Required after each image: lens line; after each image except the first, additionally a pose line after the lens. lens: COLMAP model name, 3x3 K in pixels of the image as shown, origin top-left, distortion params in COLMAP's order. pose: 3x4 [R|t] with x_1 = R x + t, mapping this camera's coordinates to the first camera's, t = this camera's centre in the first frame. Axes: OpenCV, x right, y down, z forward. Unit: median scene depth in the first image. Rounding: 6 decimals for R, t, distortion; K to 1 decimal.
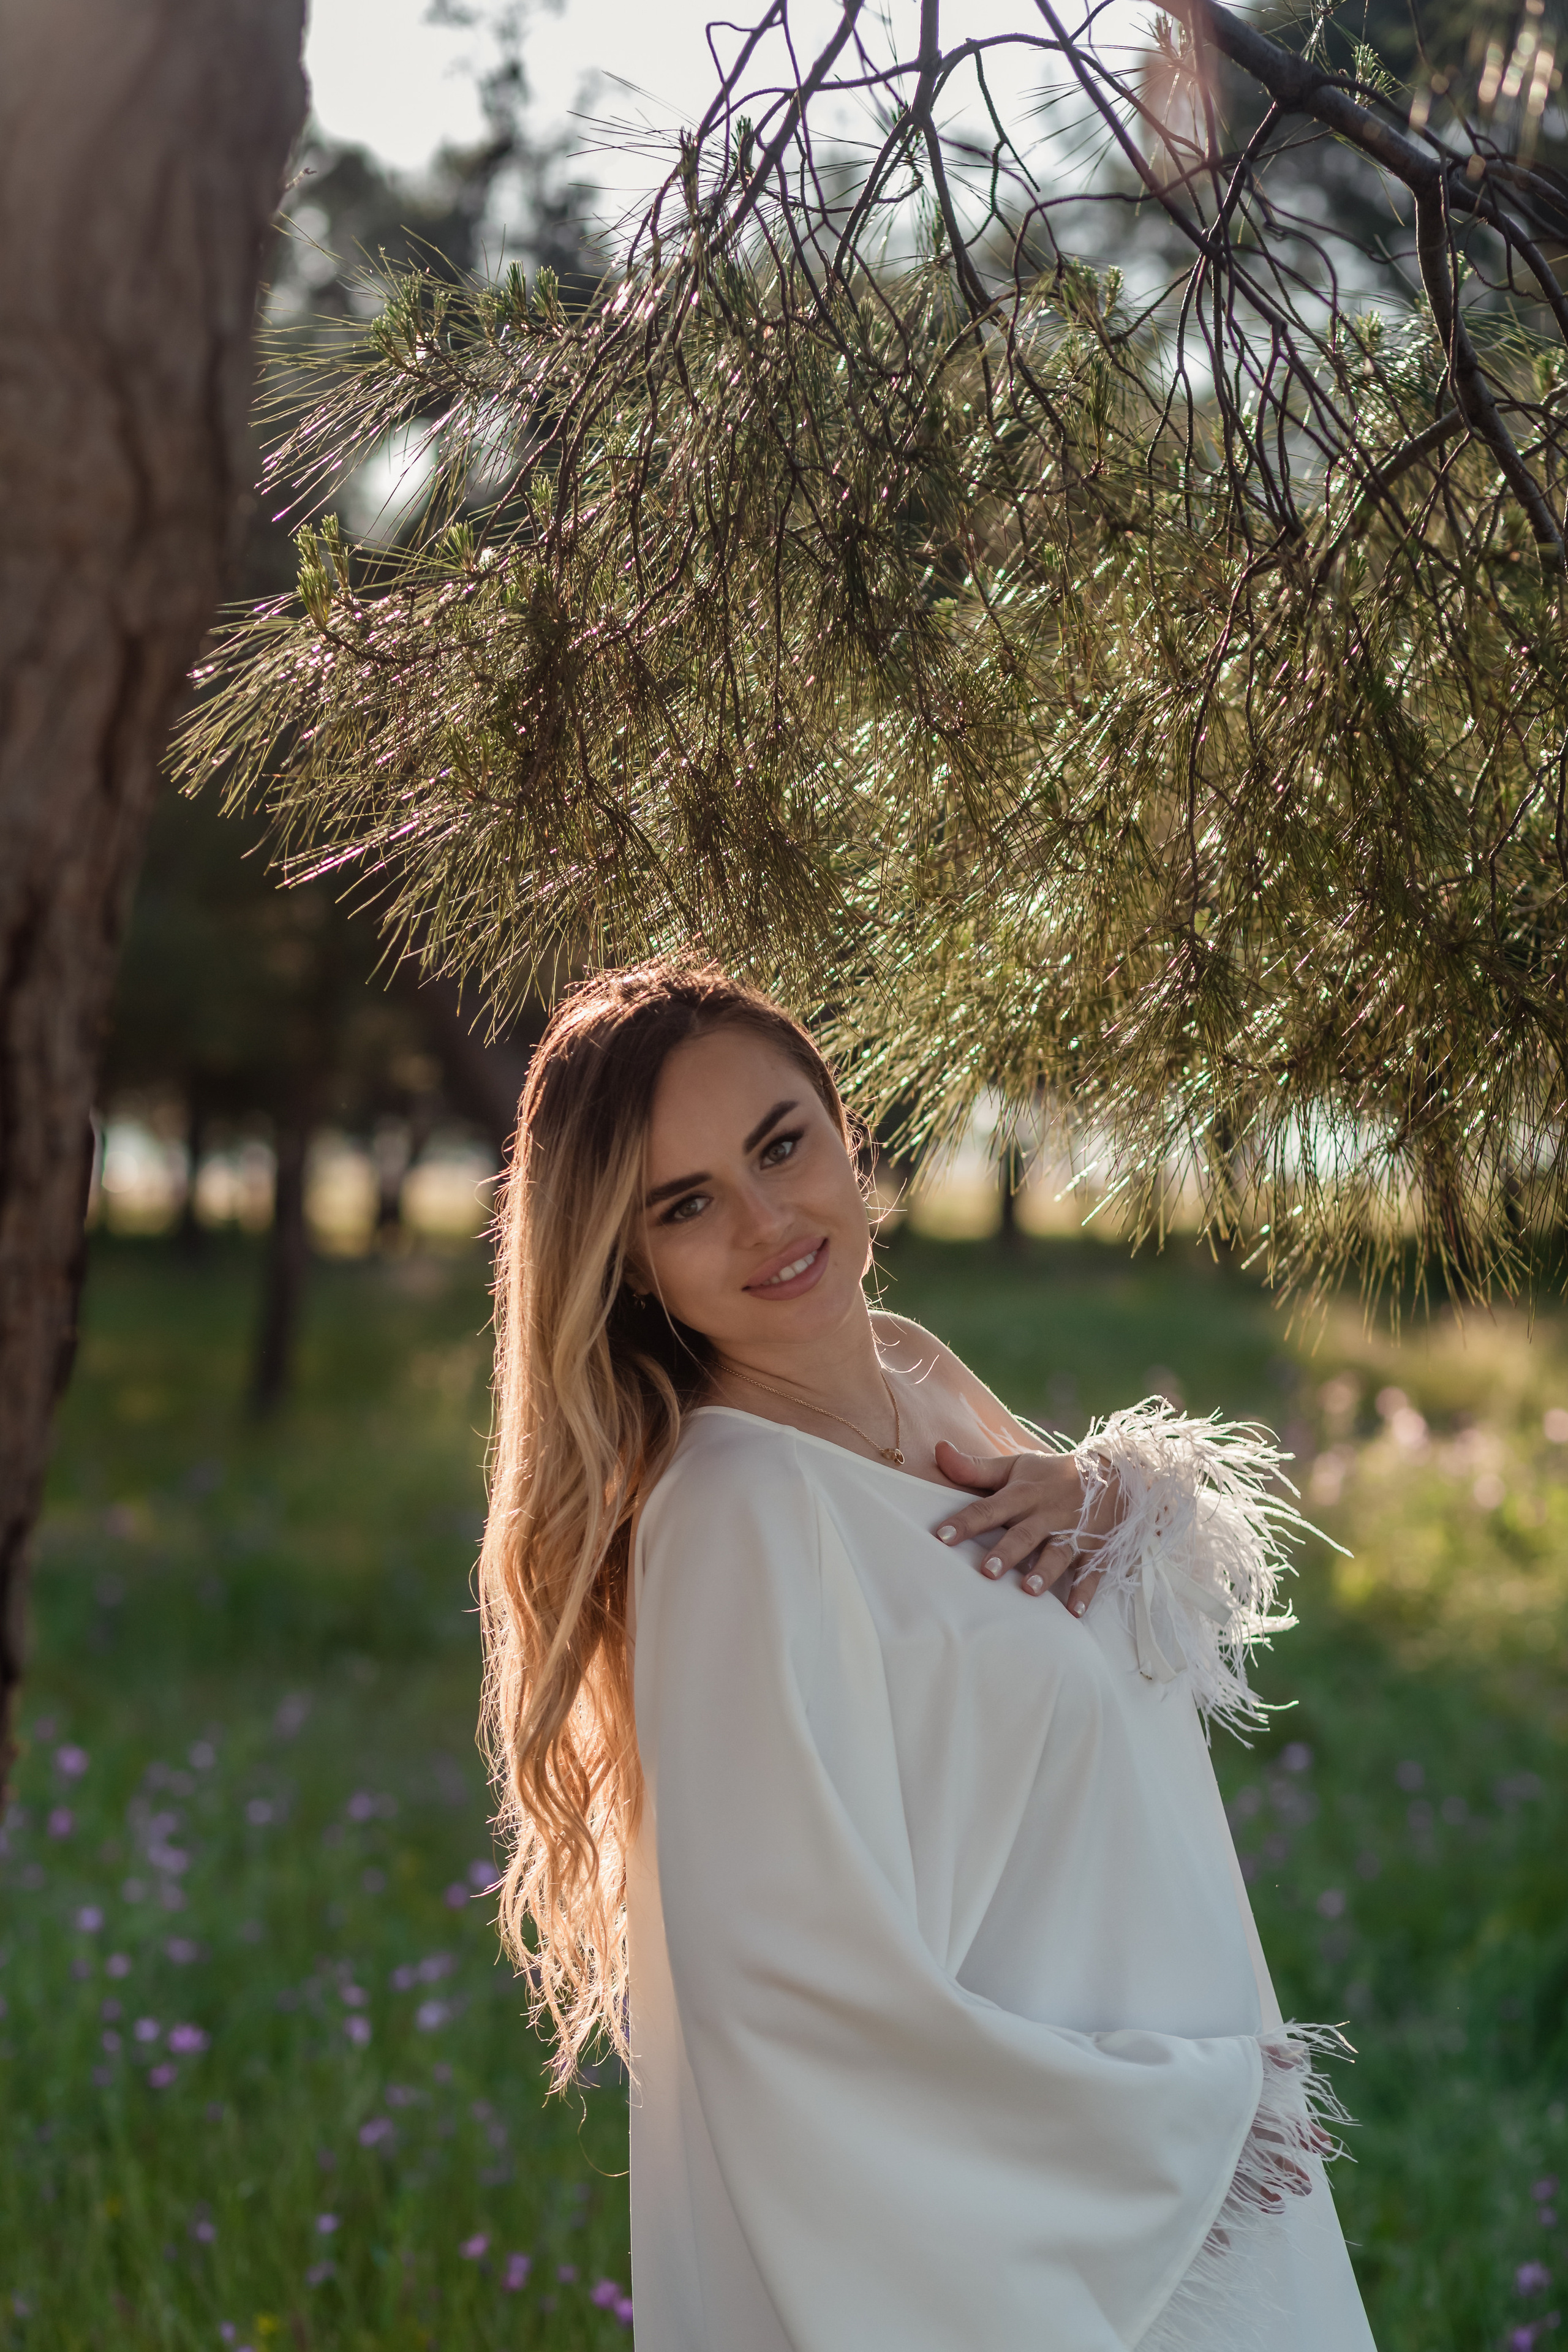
lens RADIAL K [[5743.7, 0, 784.0], [0, 5743.7, 1176.0], [0, 0, 1]] dist [0.423213, 0.271063]
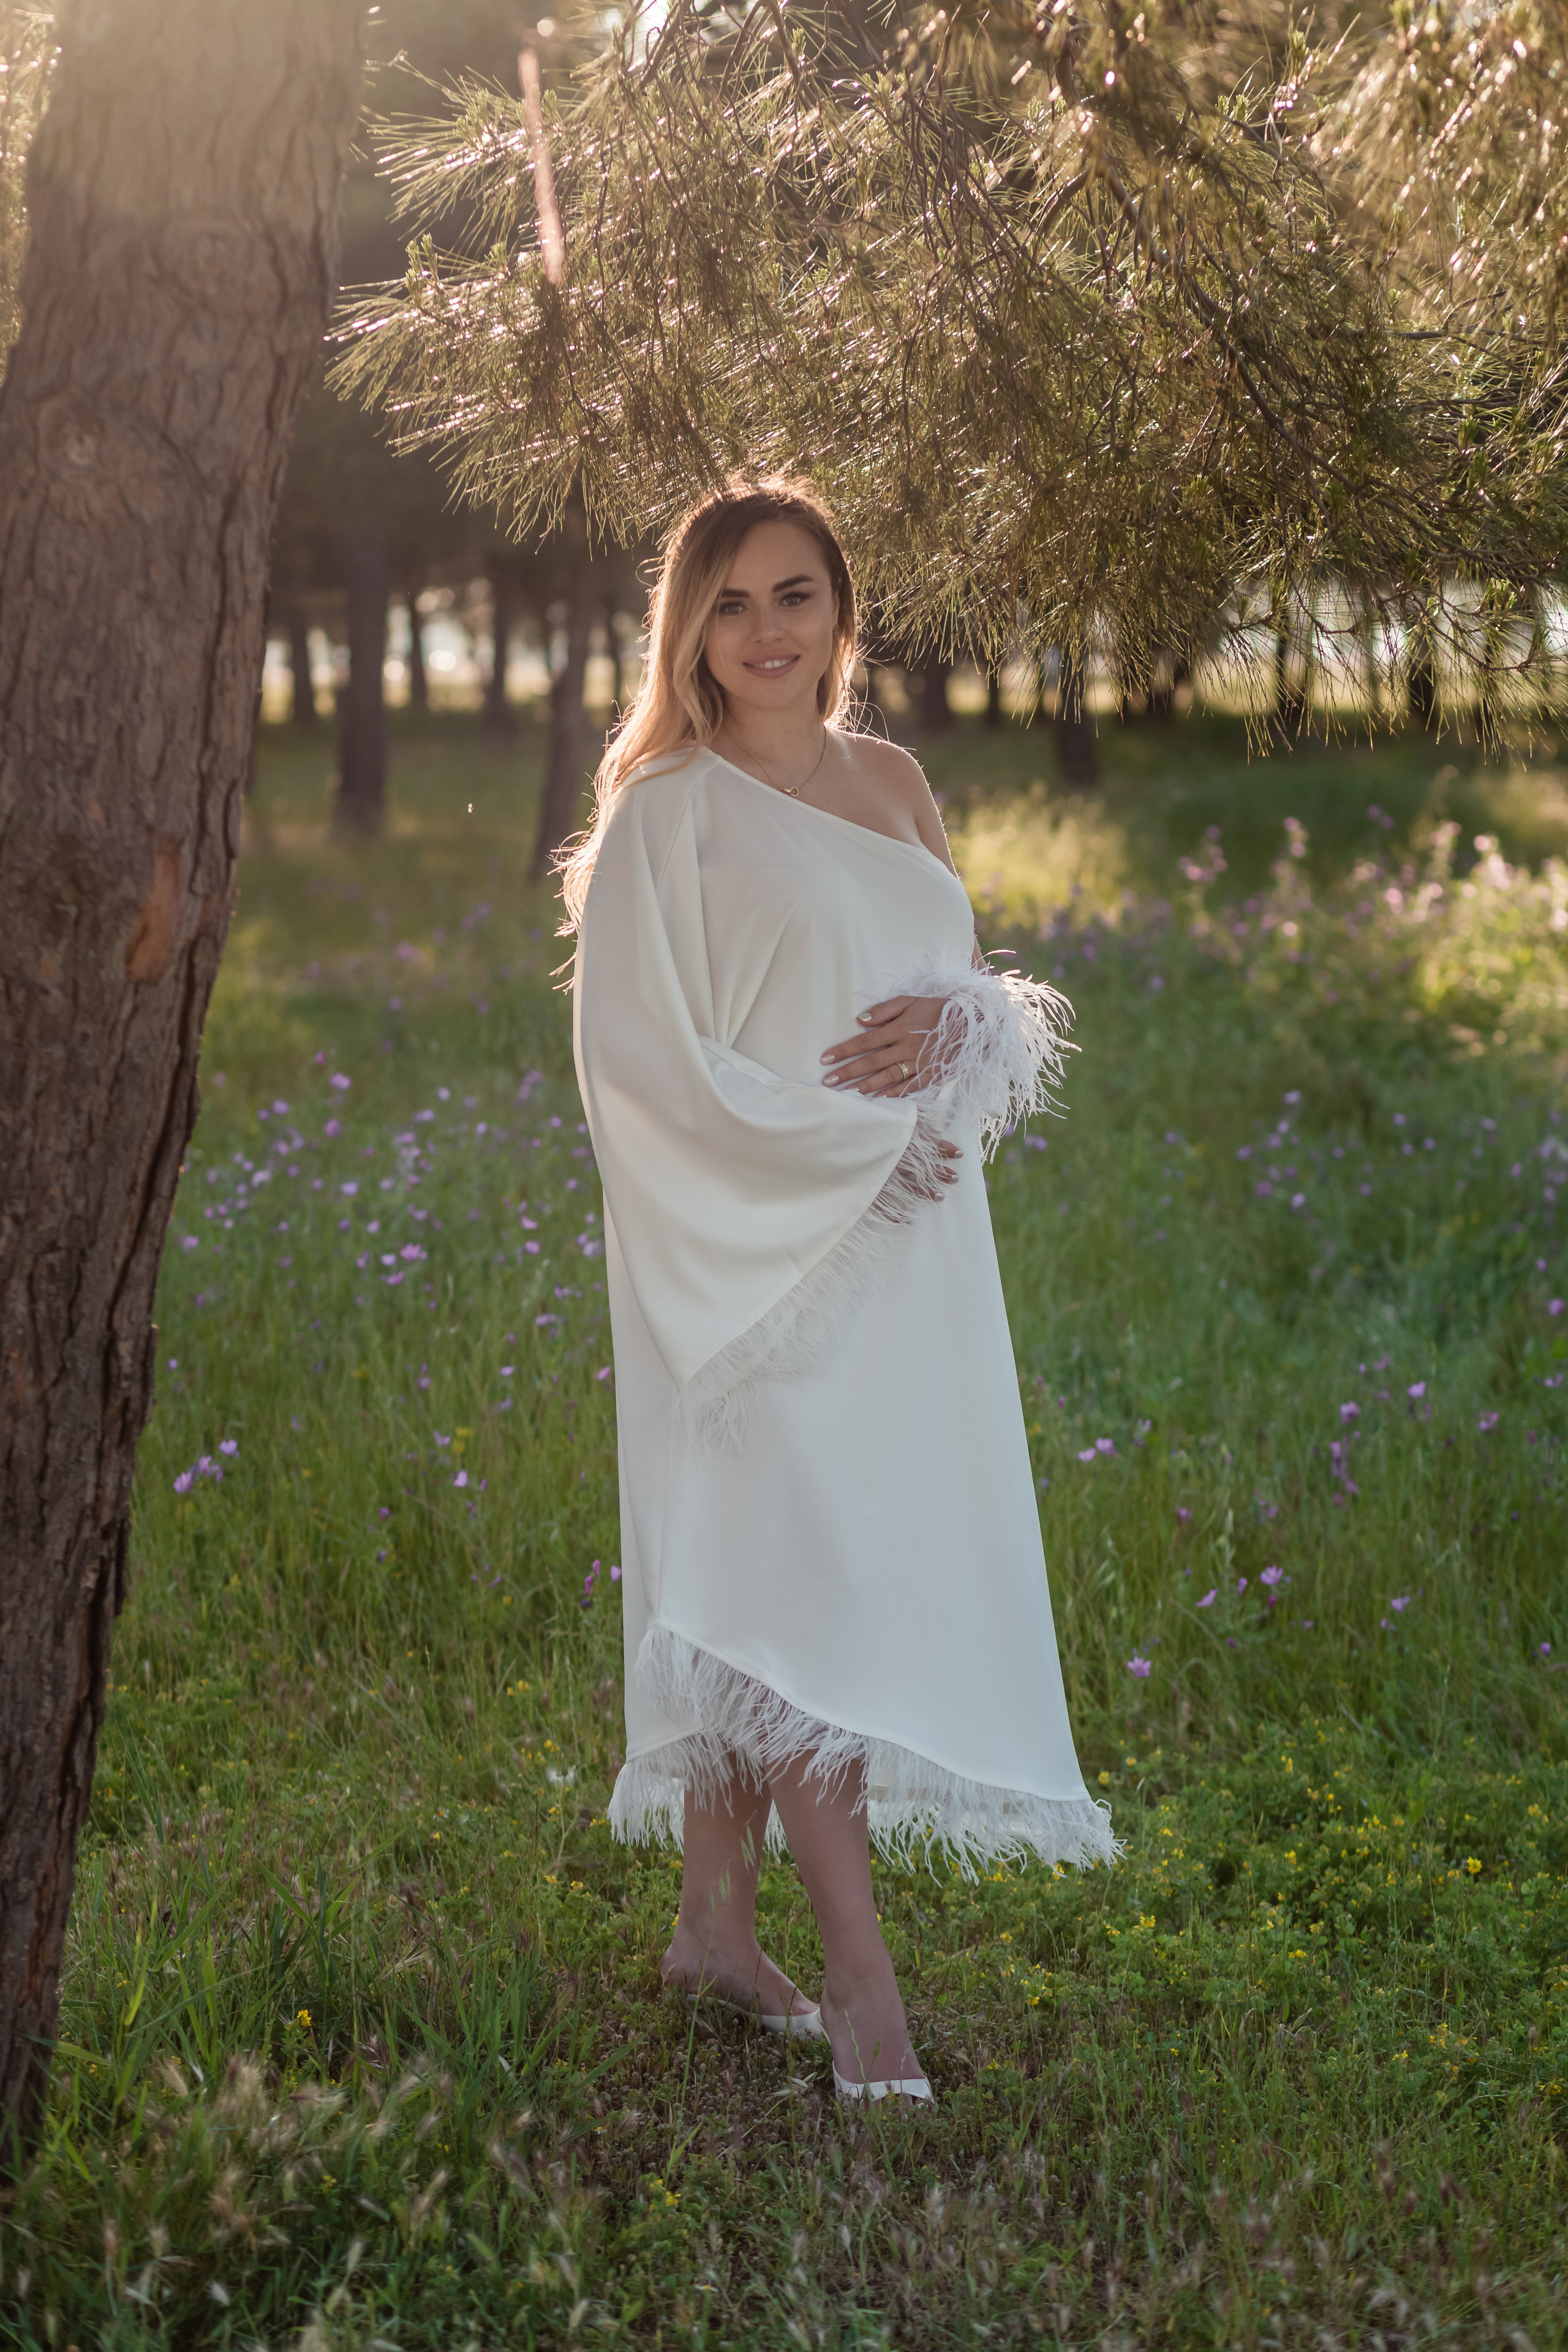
lens RADIAL K [[5743.7, 0, 784.0], [0, 5743.7, 1176.0], [0, 0, 1]] dist [0.423213, 0.271063]
pose [[0.998506, 0.001956, -0.054615, 0.128212], [0.002933, 0.996001, 0.089294, 0.011544], [0.054571, -0.089320, 0.994507, -0.771465]]
